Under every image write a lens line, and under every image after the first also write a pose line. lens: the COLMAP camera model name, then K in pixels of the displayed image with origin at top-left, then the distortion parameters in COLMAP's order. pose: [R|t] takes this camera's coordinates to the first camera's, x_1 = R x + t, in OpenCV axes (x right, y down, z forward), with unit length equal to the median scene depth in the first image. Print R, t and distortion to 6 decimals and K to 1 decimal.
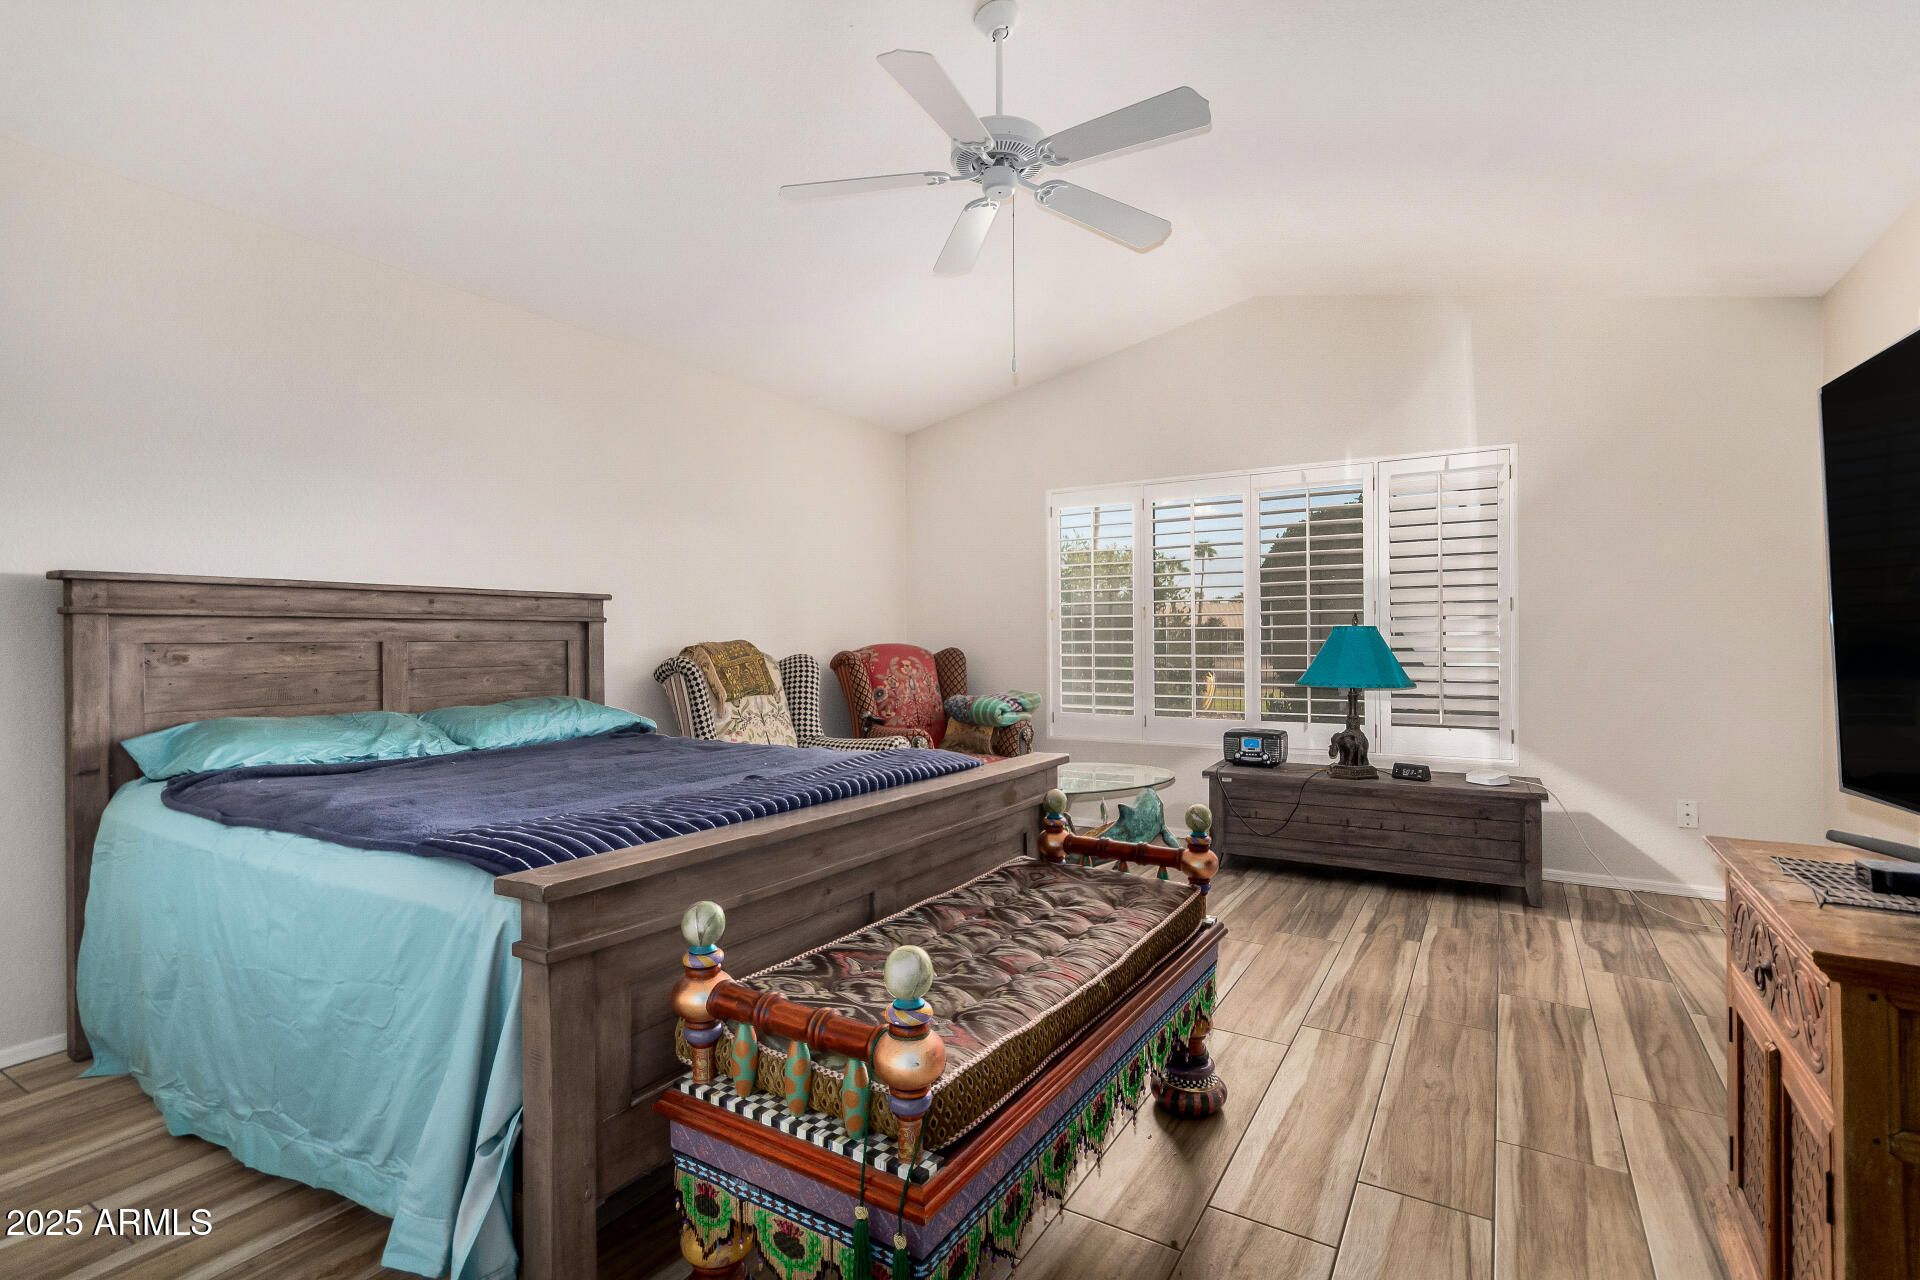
lens RADIAL K [[892.0, 0, 960.0], [0, 892.0, 640.0], [0, 0, 1]] dist [0.001993, 0.000628]
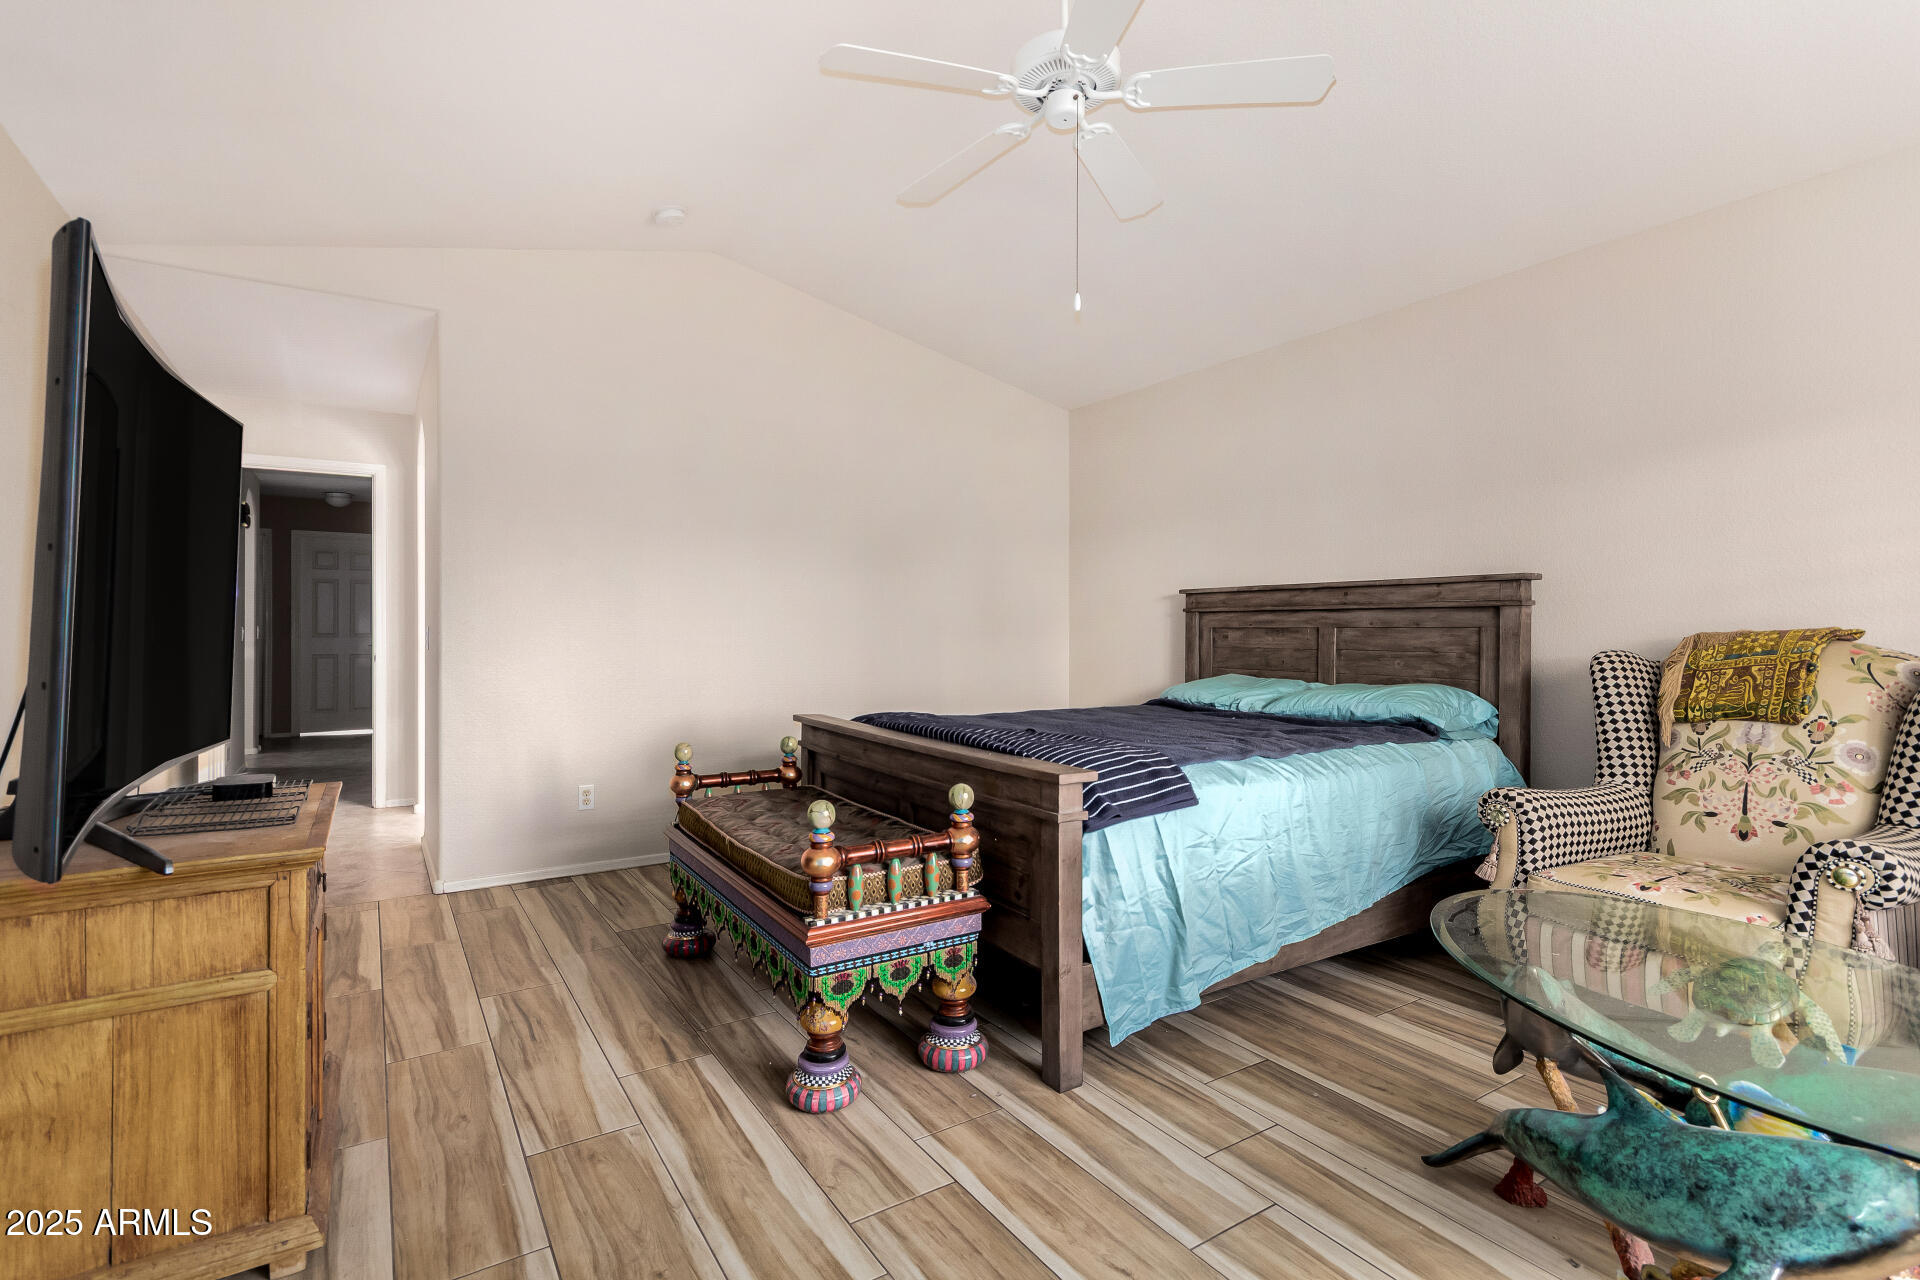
lens RADIAL K [[892.0, 0, 960.0], [0, 892.0, 640.0], [0, 0, 1]] dist [0.001993, 0.000628]
pose [[-0.422316, 0.021662, -0.906190, 0.712883], [0.003139, 0.999743, 0.022435, -0.010150], [0.906443, 0.006630, -0.422275, 1.023498]]
